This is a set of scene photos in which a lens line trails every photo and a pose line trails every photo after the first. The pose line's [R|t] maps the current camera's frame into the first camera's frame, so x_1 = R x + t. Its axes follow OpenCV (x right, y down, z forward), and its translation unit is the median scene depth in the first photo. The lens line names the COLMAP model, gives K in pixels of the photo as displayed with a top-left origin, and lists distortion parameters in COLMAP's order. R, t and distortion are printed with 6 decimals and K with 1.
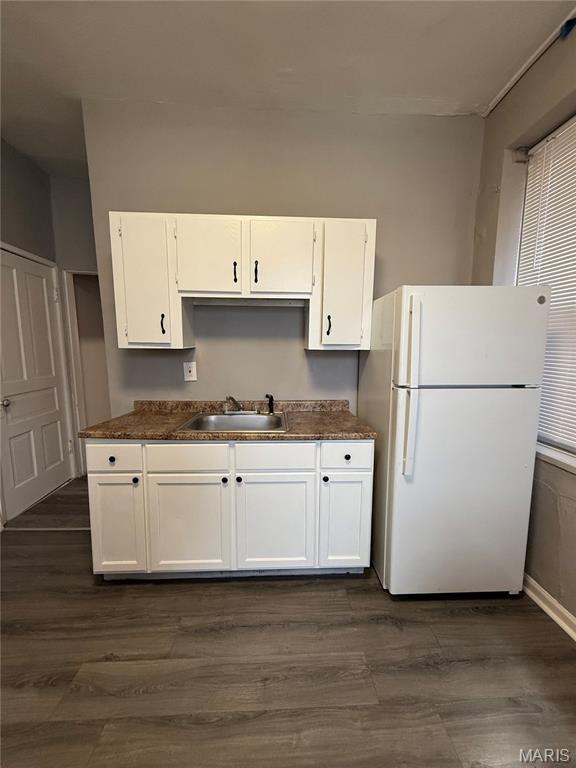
lens RADIAL K [[302.7, 0, 289.6], [0, 302.7, 381.9], [0, 0, 1]] dist [0.000654, -0.000127]
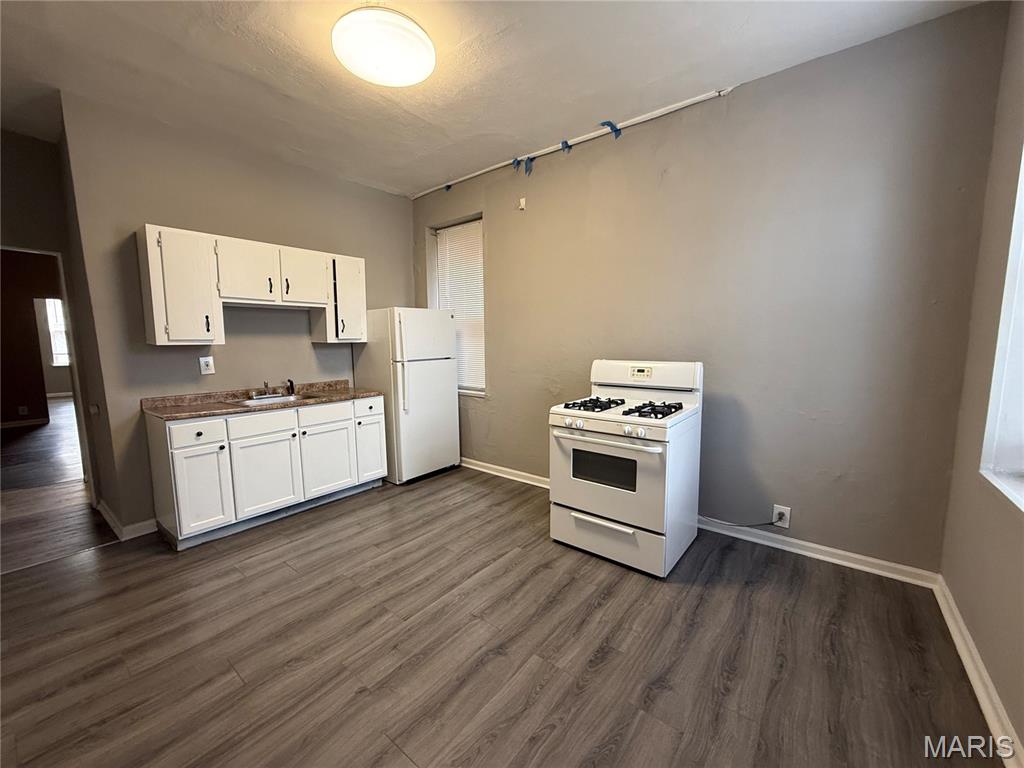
lens RADIAL K [[403.6, 0, 512.4], [0, 403.6, 384.7], [0, 0, 1]] dist [0.000654, -0.000127]
pose [[0.660050, -0.099955, 0.744542, -0.859109], [0.101176, 0.993907, 0.043738, 0.100365], [-0.744377, 0.046460, 0.666141, -0.966399]]
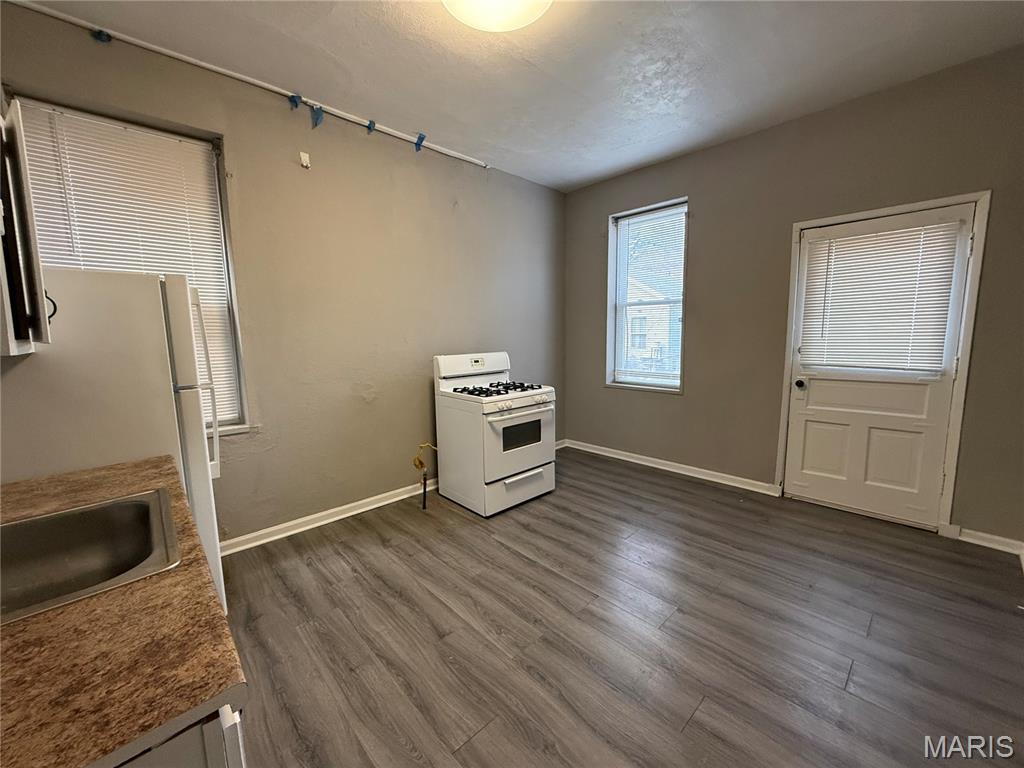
lens RADIAL K [[403.6, 0, 507.9], [0, 403.6, 385.4], [0, 0, 1]] dist [0.000654, -0.000127]
pose [[-0.638634, -0.095651, 0.763543, -0.973831], [0.102439, 0.972846, 0.207551, -0.120880], [-0.762662, 0.210766, -0.611494, 0.883513]]
